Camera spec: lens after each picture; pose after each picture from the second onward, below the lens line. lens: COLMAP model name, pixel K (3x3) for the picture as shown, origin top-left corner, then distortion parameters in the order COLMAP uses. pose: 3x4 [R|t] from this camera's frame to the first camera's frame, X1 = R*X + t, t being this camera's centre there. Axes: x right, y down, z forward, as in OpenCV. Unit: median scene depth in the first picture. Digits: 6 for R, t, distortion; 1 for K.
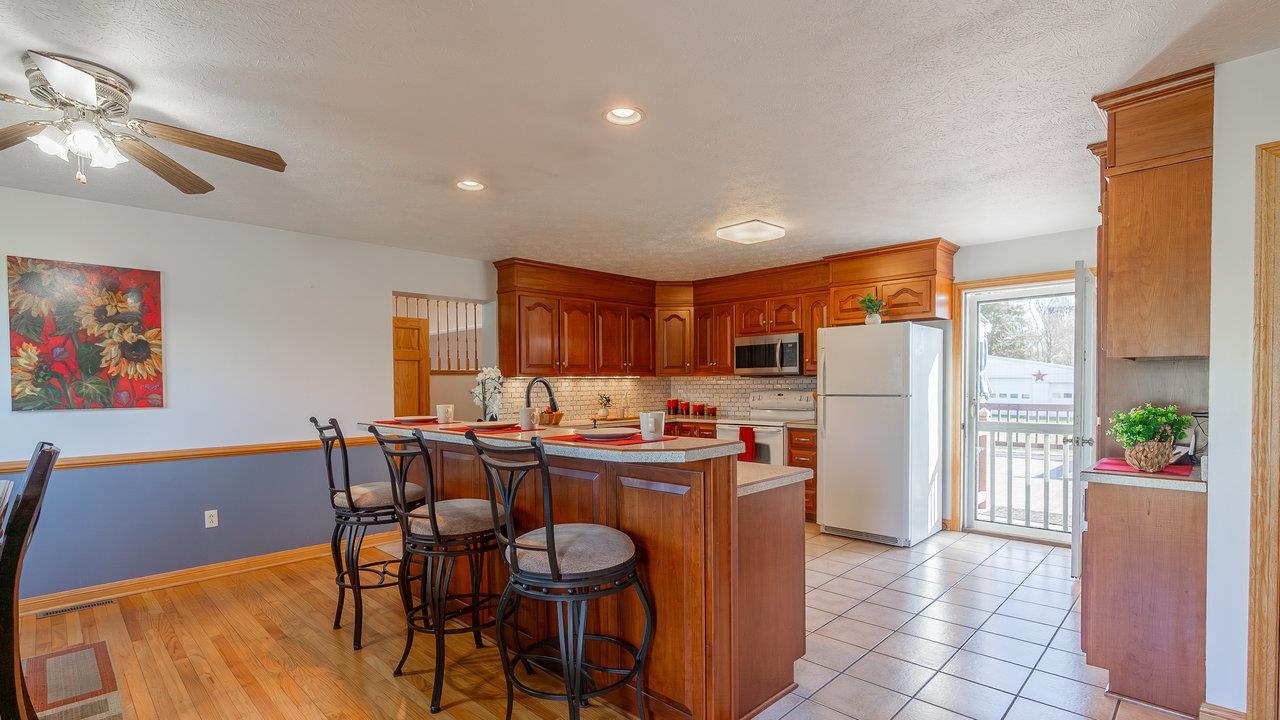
lens RADIAL K [[588.9, 0, 639.1], [0, 588.9, 397.3], [0, 0, 1]] dist [-0.012224, 0.003478]
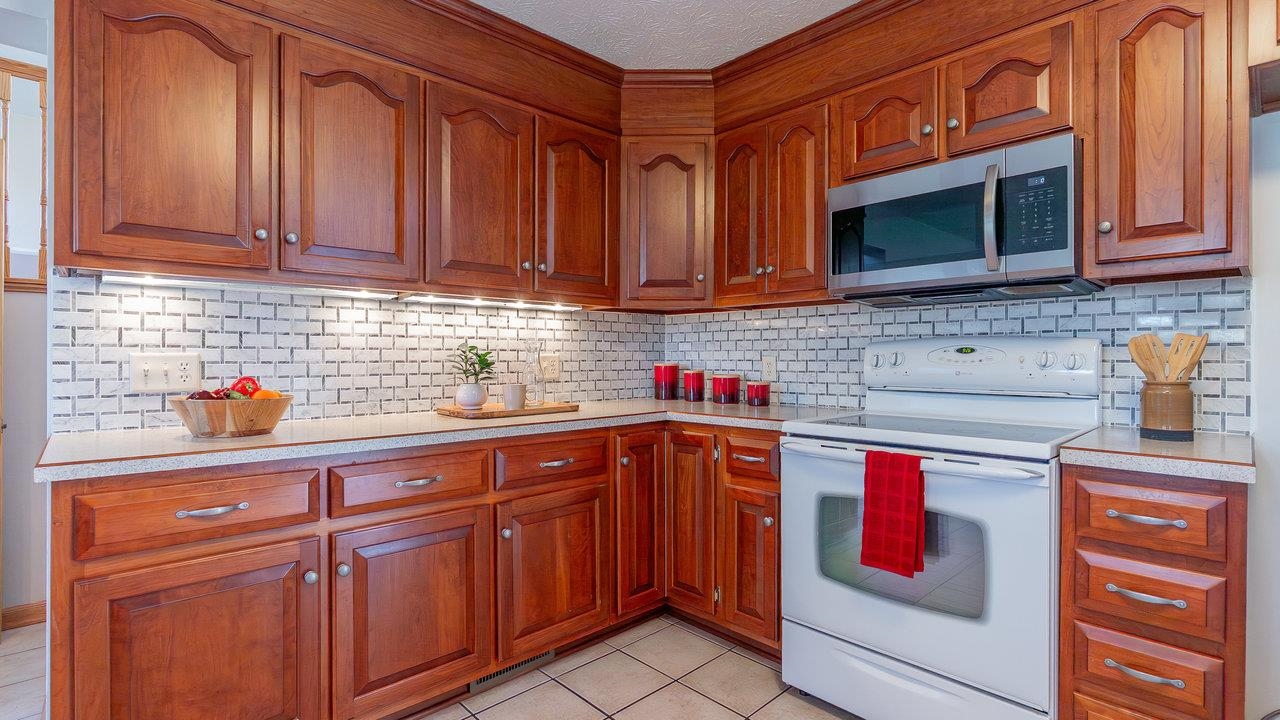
lens RADIAL K [[588.9, 0, 641.7], [0, 588.9, 358.3], [0, 0, 1]] dist [-0.012224, 0.003478]
pose [[0.999277, 0.010109, -0.036644, 0.062697], [-0.010979, 0.999661, -0.023621, 0.010640], [0.036393, 0.024006, 0.999049, 0.641101]]
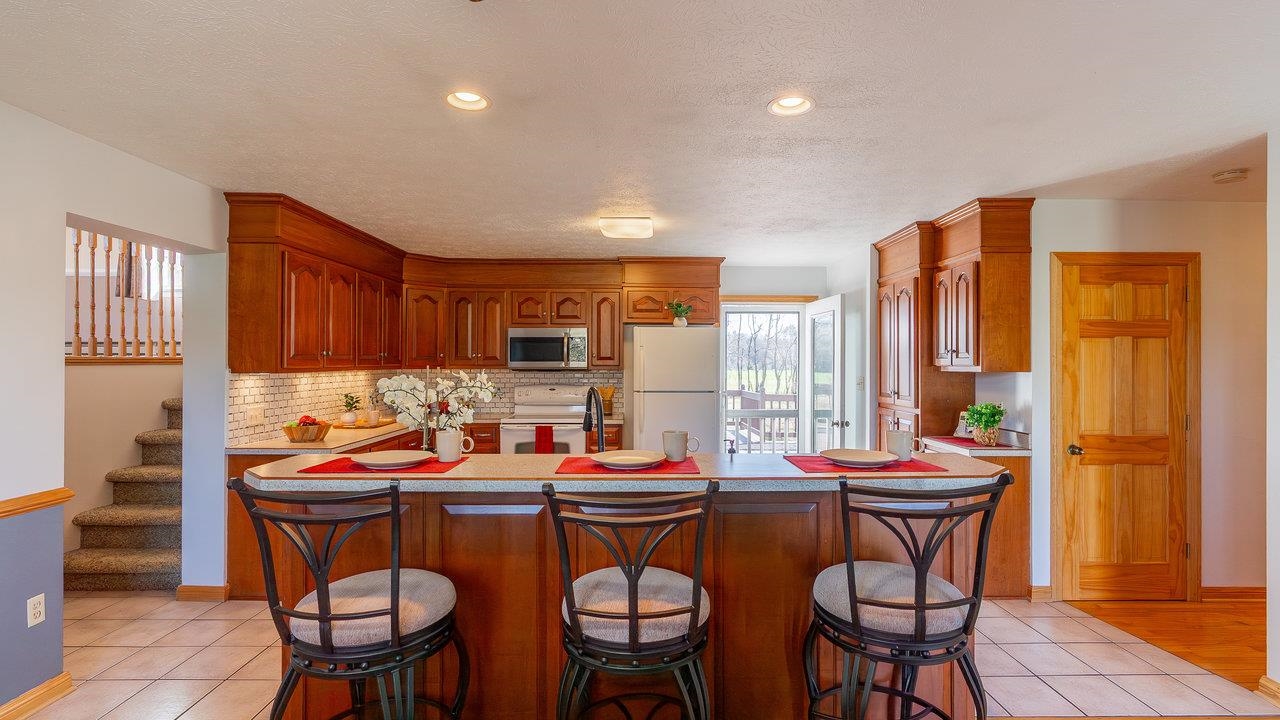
lens RADIAL K [[588.9, 0, 642.9], [0, 588.9, 361.1], [0, 0, 1]] dist [-0.012224, 0.003478]
pose [[0.708226, 0.012096, 0.705882, -0.330849], [0.008113, 0.999648, -0.025271, -0.024496], [-0.705939, 0.023624, 0.707878, 0.209152]]
